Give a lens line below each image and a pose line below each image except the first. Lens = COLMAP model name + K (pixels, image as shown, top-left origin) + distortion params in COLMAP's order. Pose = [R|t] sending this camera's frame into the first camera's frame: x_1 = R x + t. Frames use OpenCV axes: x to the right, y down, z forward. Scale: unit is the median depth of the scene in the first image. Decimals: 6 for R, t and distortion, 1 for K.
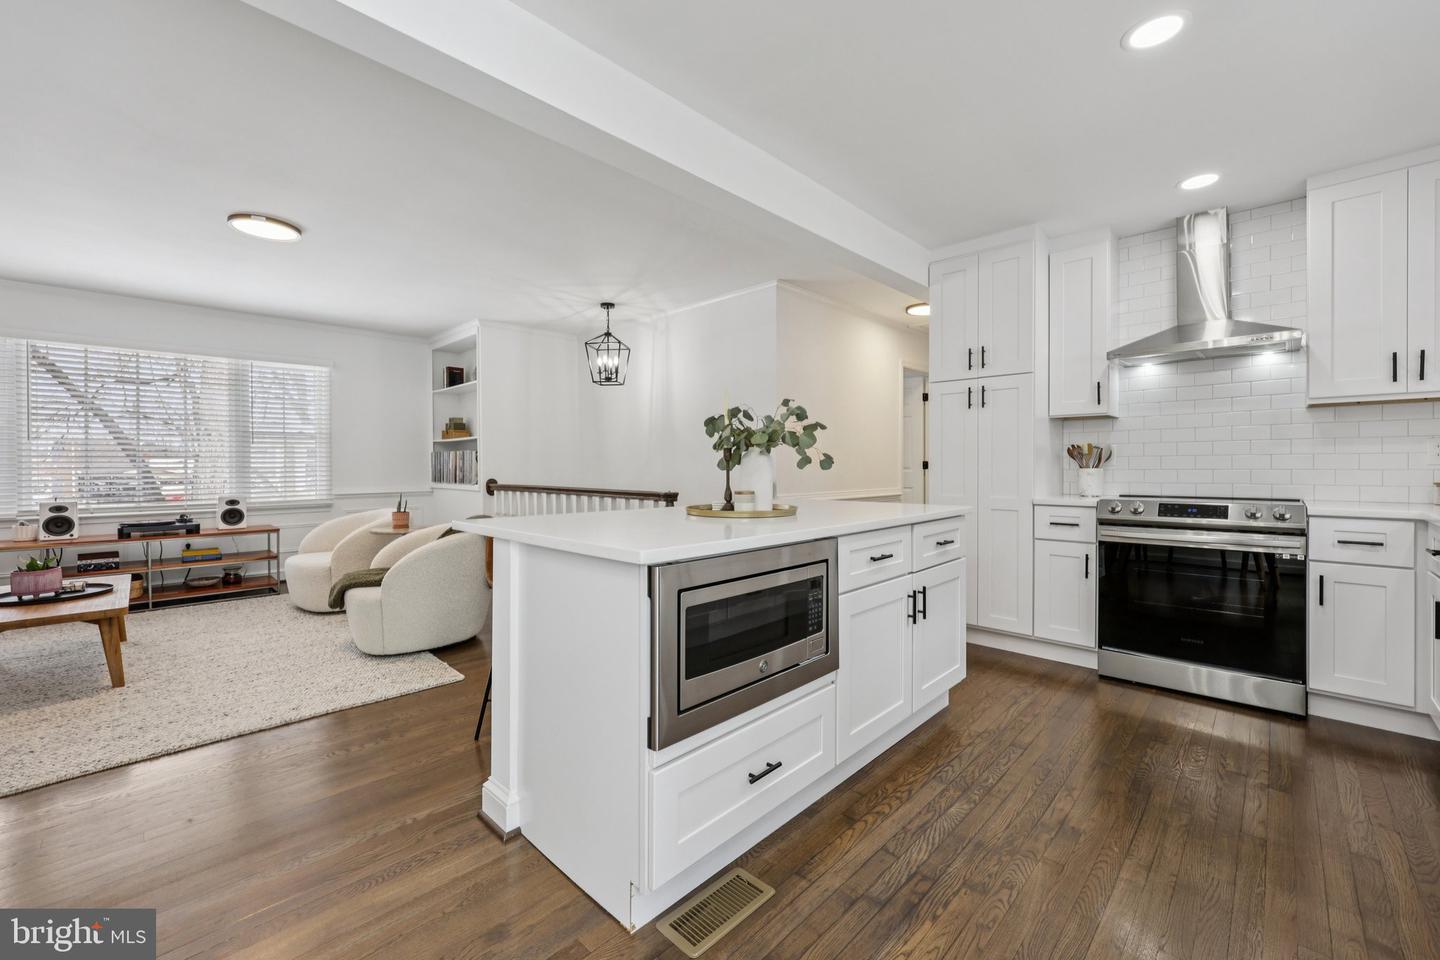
lens RADIAL K [[581.2, 0, 722.5], [0, 581.2, 470.5], [0, 0, 1]] dist [0.000501, 0.000849]
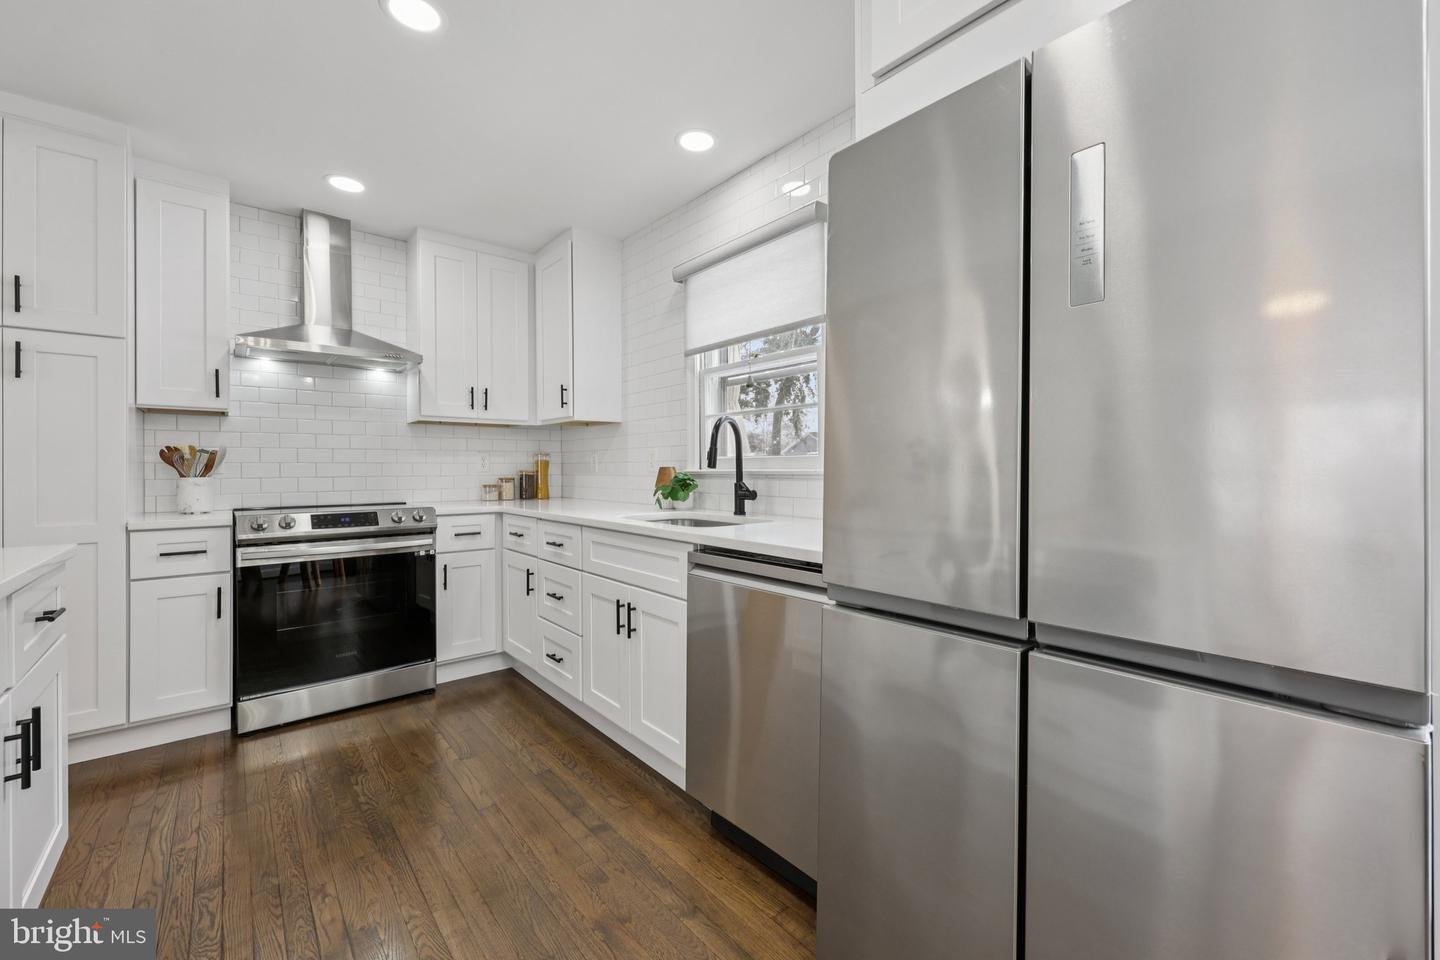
lens RADIAL K [[581.2, 0, 726.1], [0, 581.2, 469.7], [0, 0, 1]] dist [0.000501, 0.000849]
pose [[0.105468, 0.001587, 0.994421, -0.085510], [0.012025, 0.999924, -0.002871, -0.004050], [-0.994350, 0.012260, 0.105441, 0.255728]]
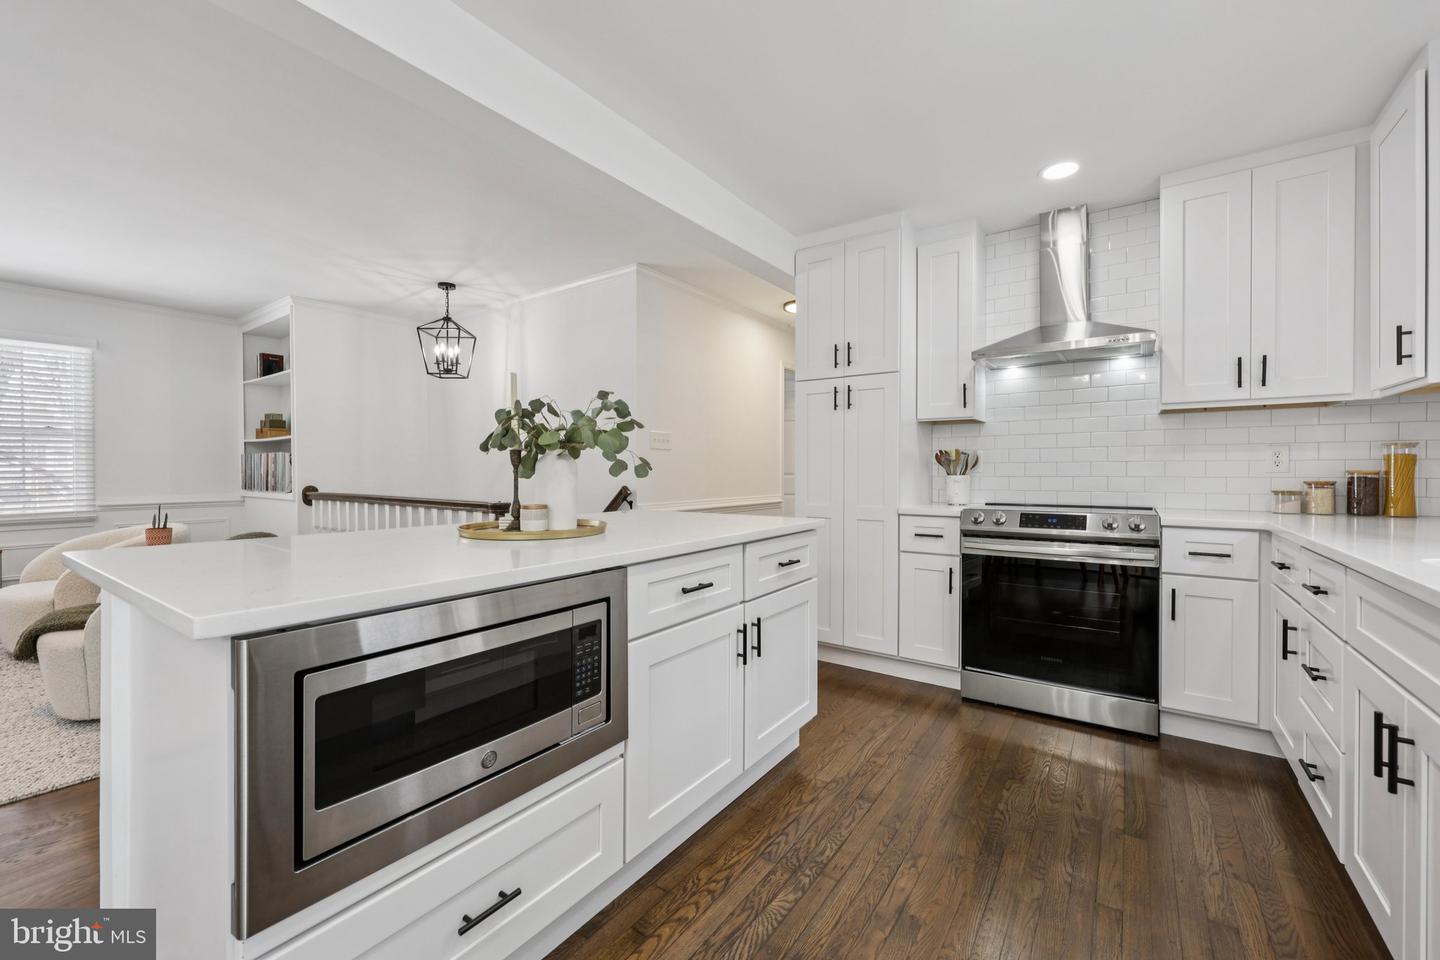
lens RADIAL K [[581.2, 0, 717.6], [0, 581.2, 477.4], [0, 0, 1]] dist [0.000501, 0.000849]
pose [[0.989356, 0.000912, 0.145511, 0.131499], [-0.001437, 0.999993, 0.003505, -0.003633], [-0.145507, -0.003677, 0.989350, 0.144782]]
